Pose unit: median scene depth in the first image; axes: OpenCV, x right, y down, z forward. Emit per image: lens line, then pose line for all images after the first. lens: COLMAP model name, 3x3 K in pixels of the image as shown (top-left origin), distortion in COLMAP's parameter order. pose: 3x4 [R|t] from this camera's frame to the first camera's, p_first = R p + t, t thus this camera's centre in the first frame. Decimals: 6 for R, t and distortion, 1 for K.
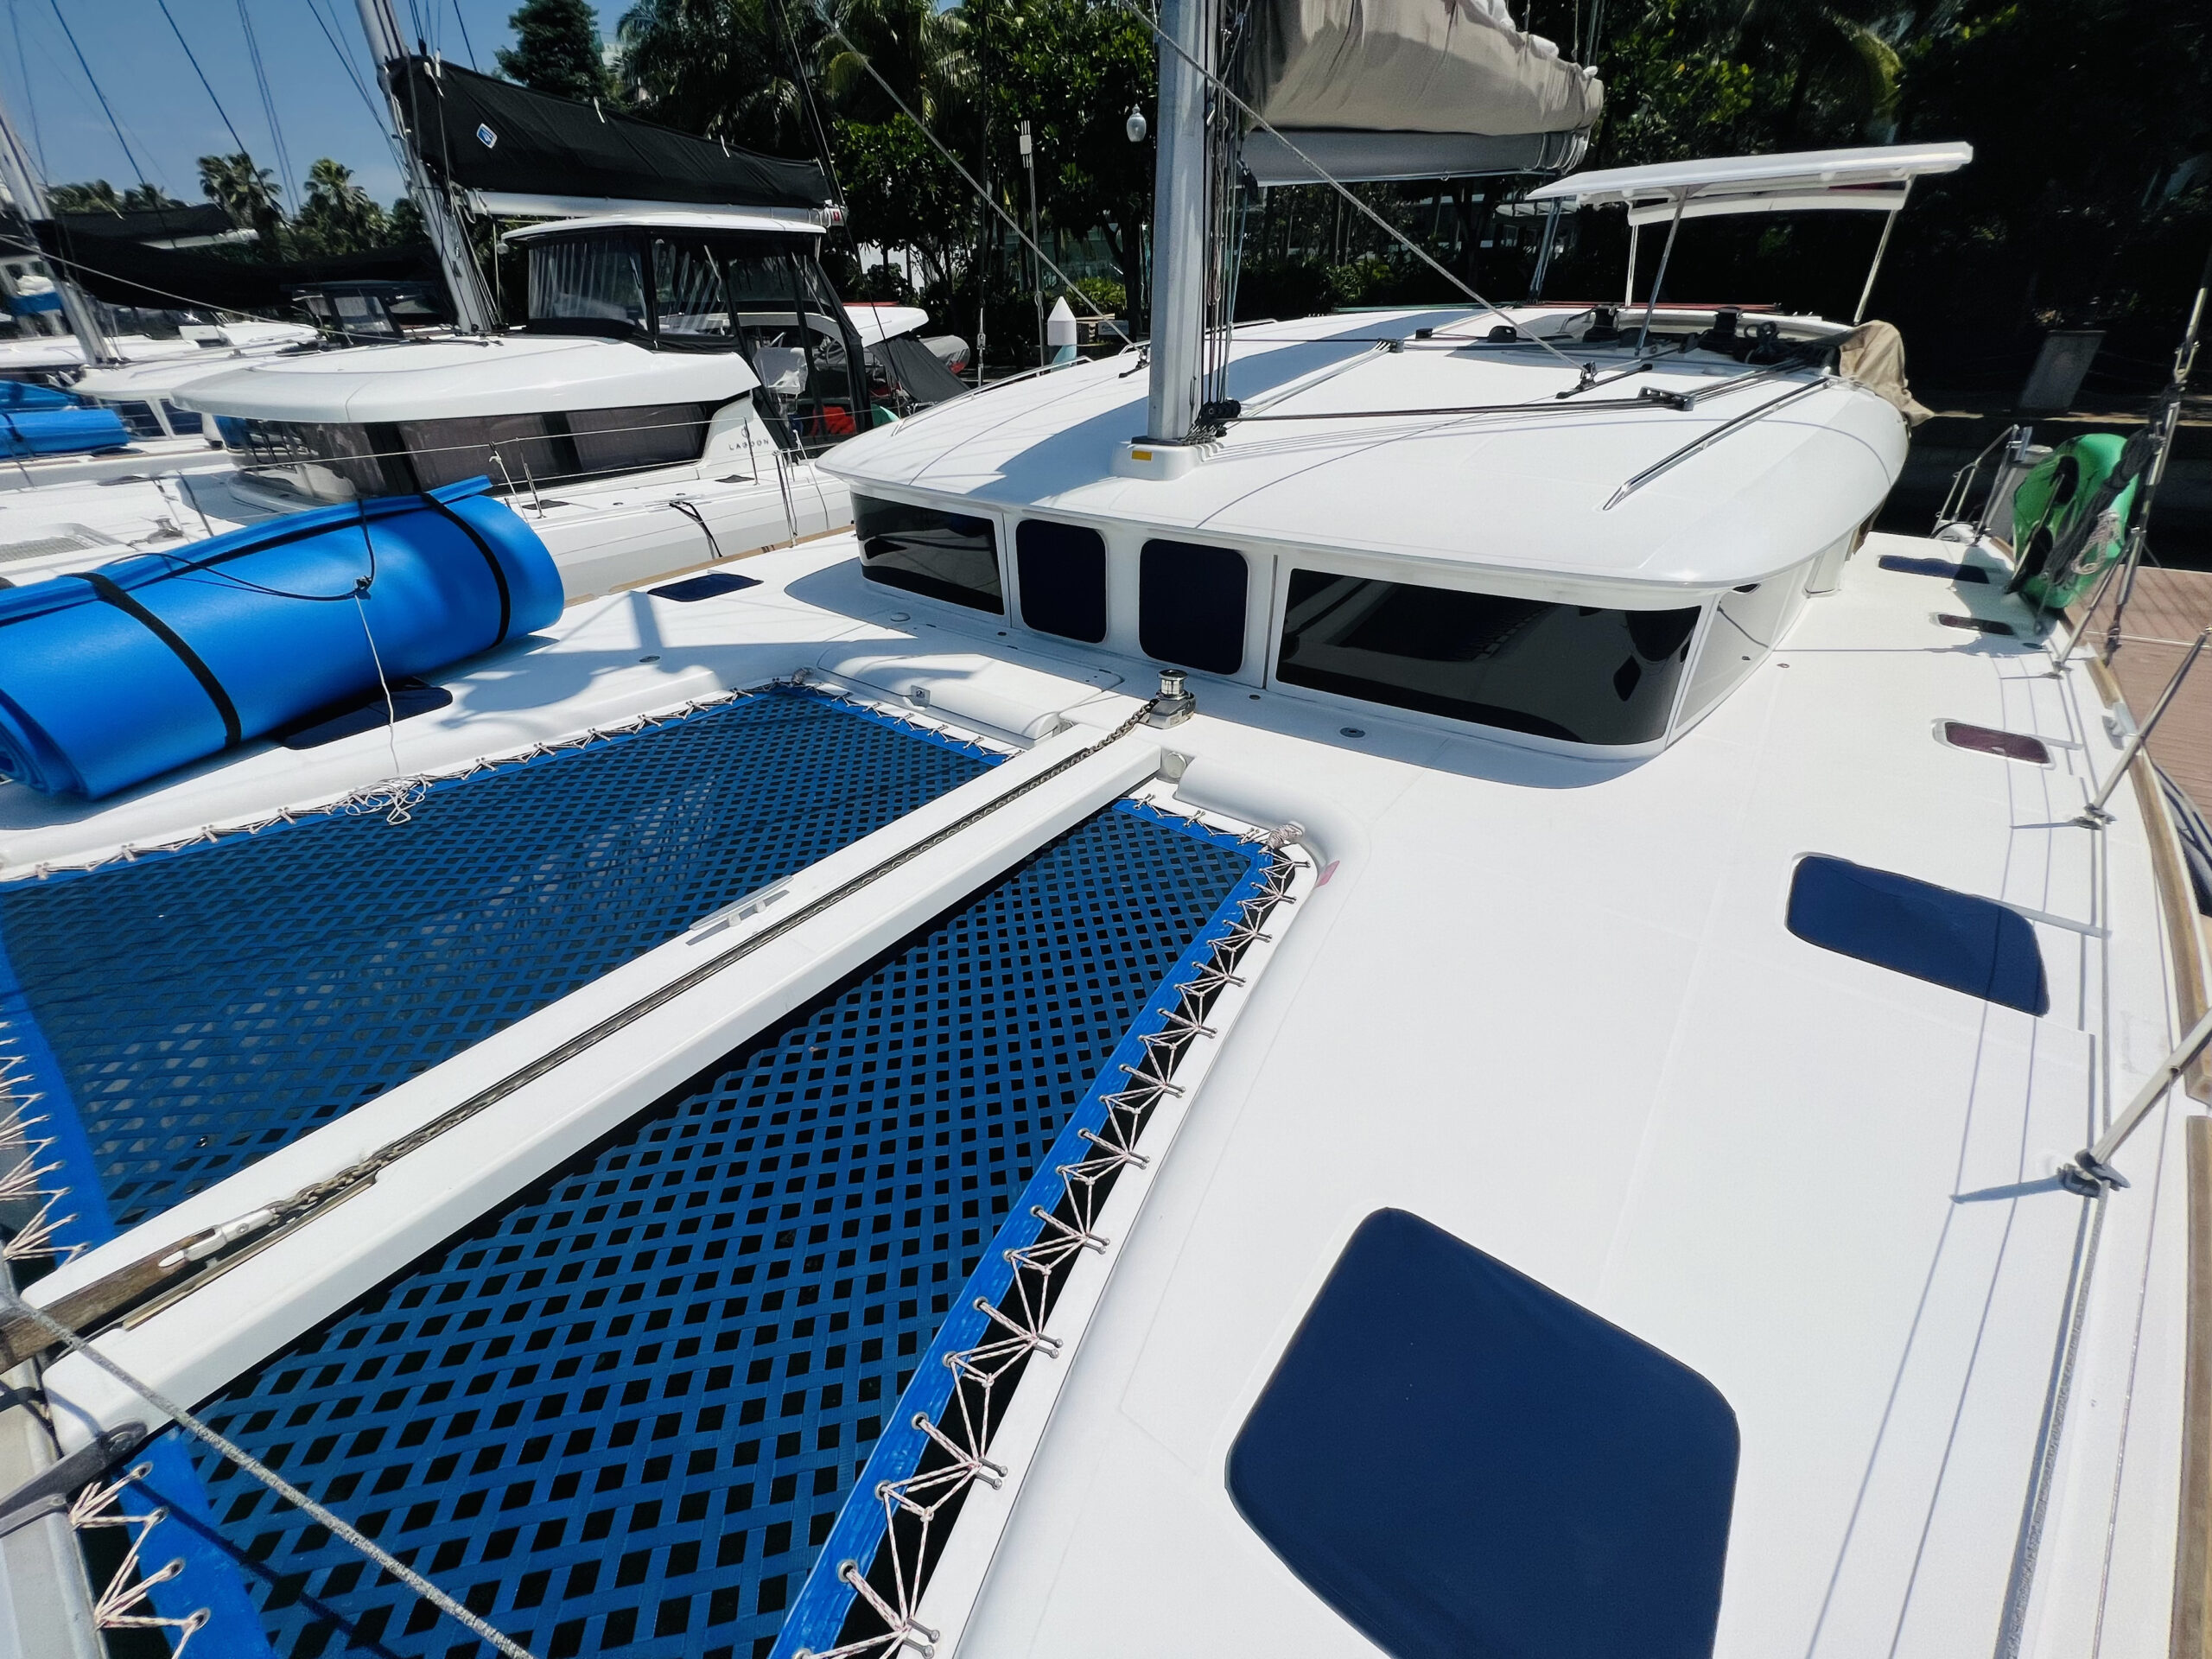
lens RADIAL K [[883.8, 0, 1099.1], [0, 883.8, 841.7], [0, 0, 1]] dist [0.001945, 0.000060]
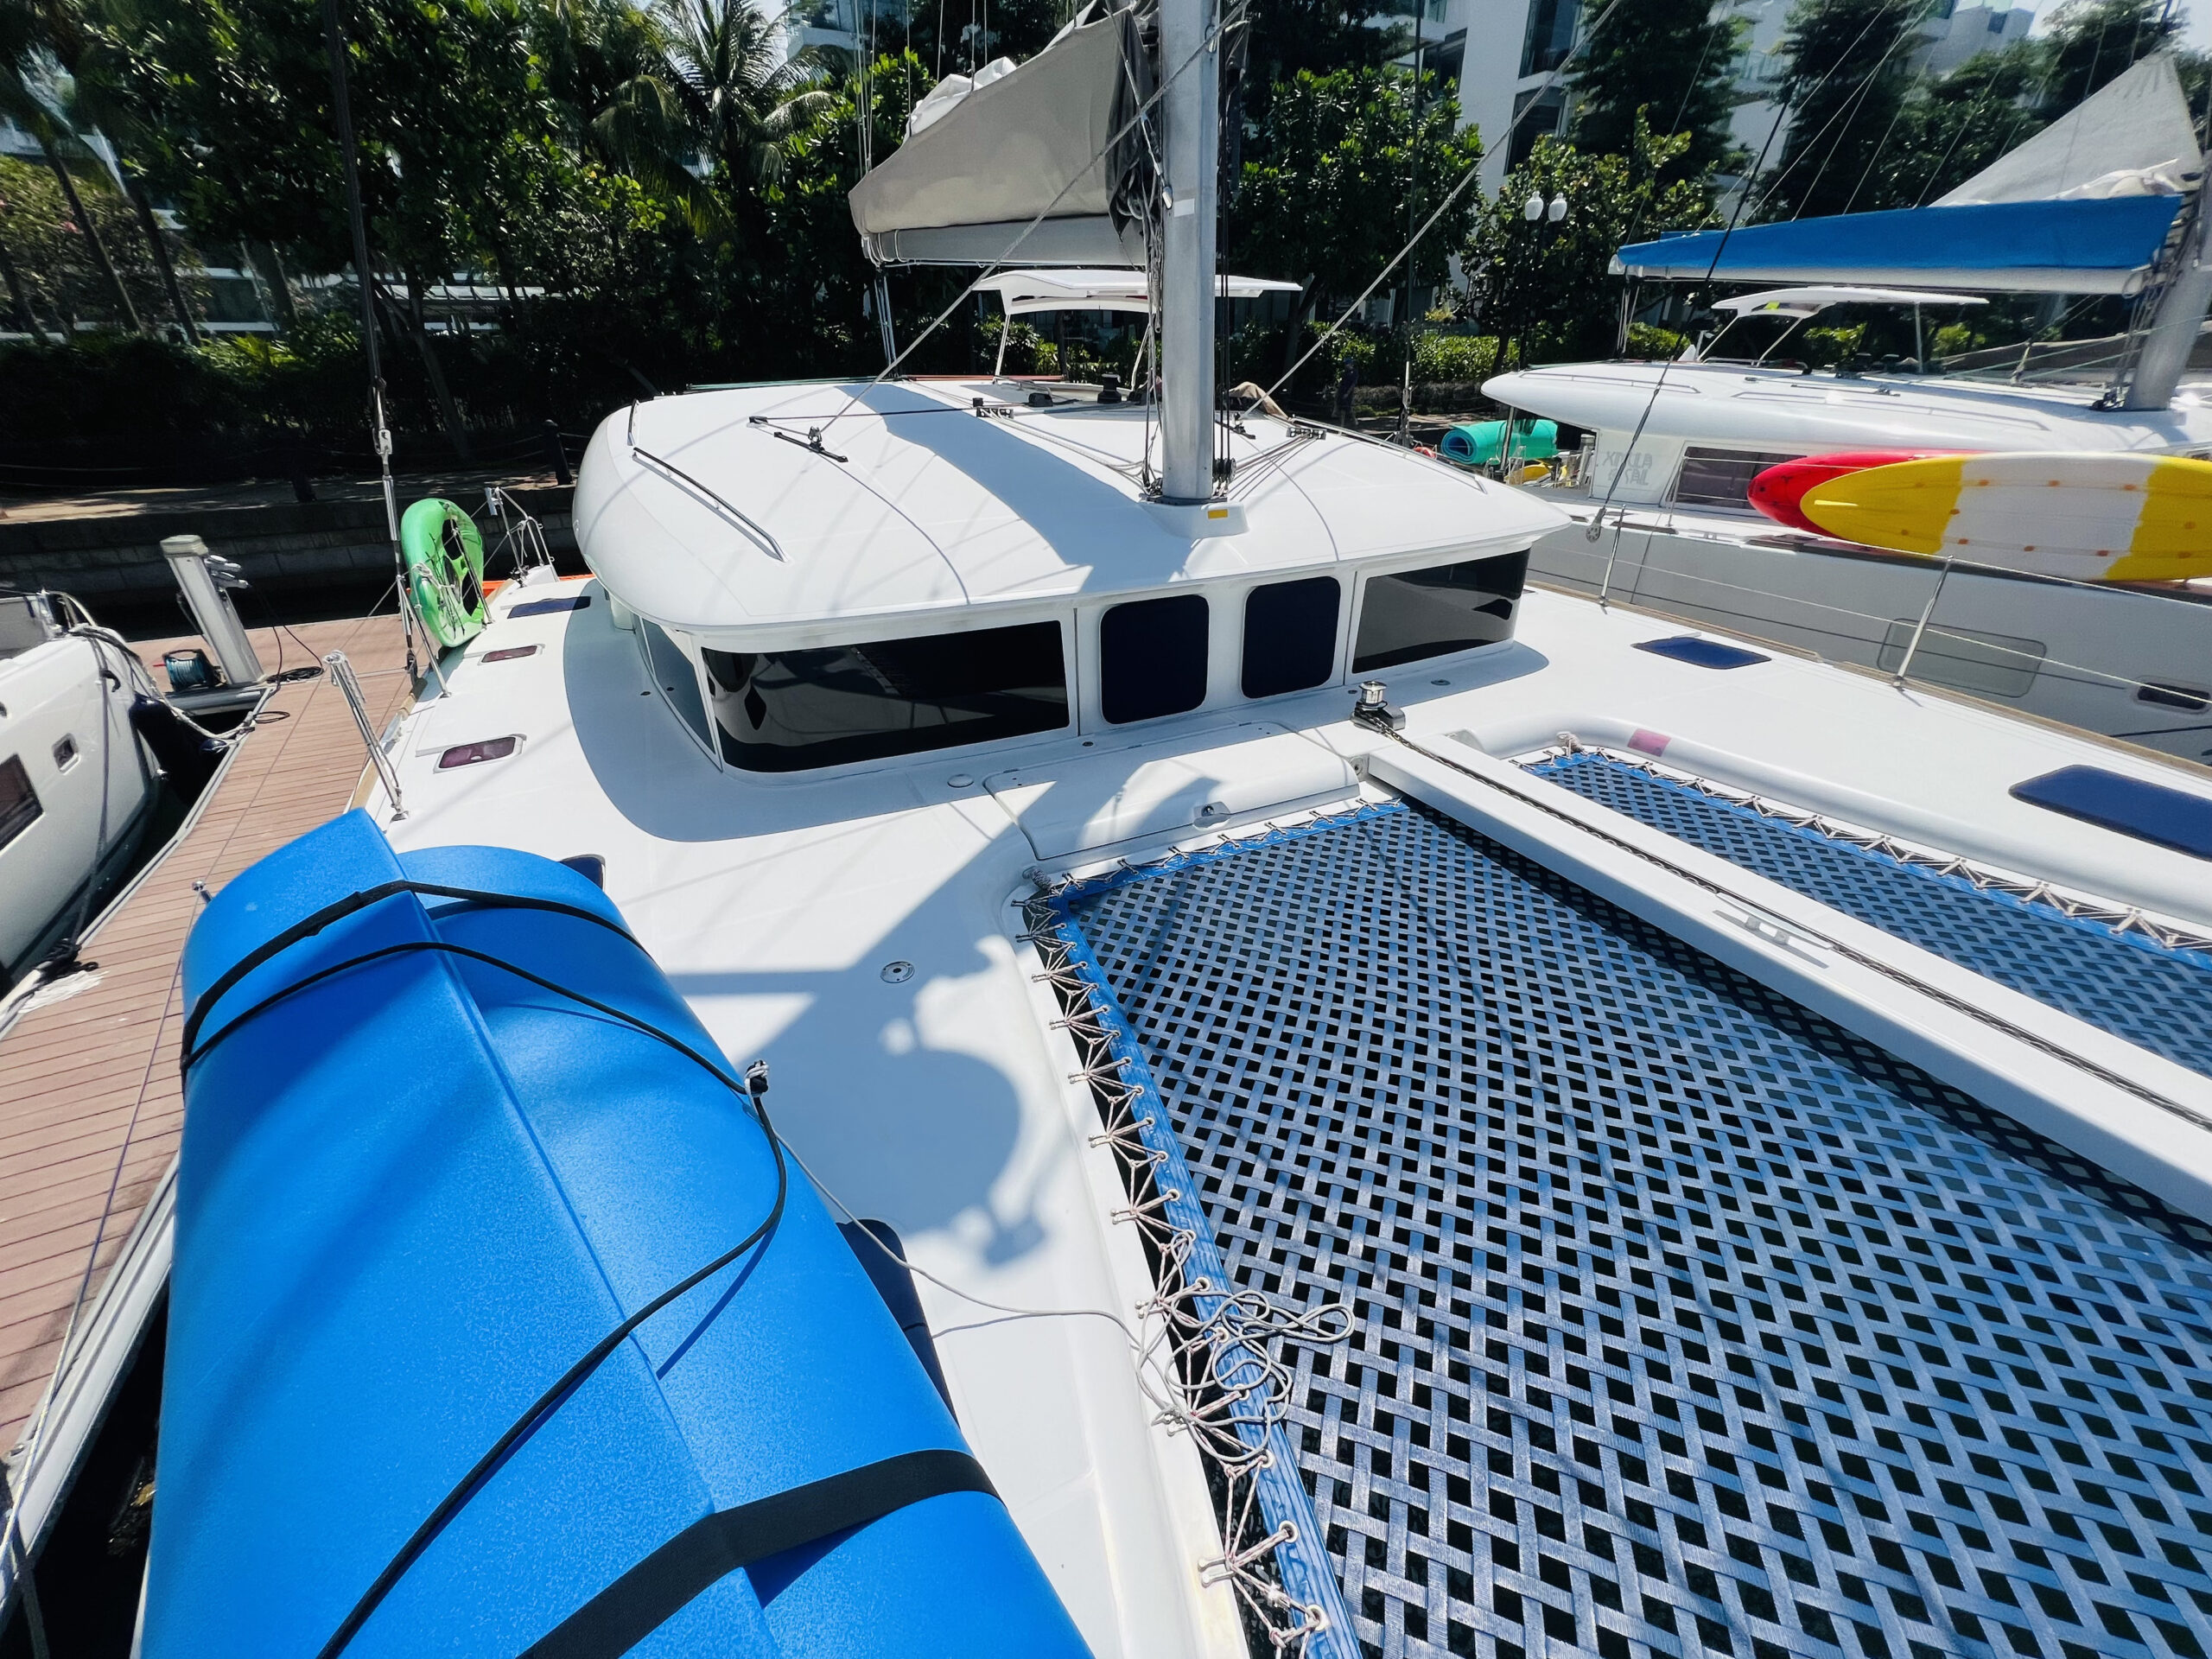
lens RADIAL K [[883.8, 0, 1103.8], [0, 883.8, 822.8], [0, 0, 1]] dist [0.001945, 0.000060]
pose [[0.436202, -0.403084, 0.804520, -0.921152], [0.475715, 0.862206, 0.174058, -0.351774], [-0.763821, 0.306798, 0.567849, 0.595140]]
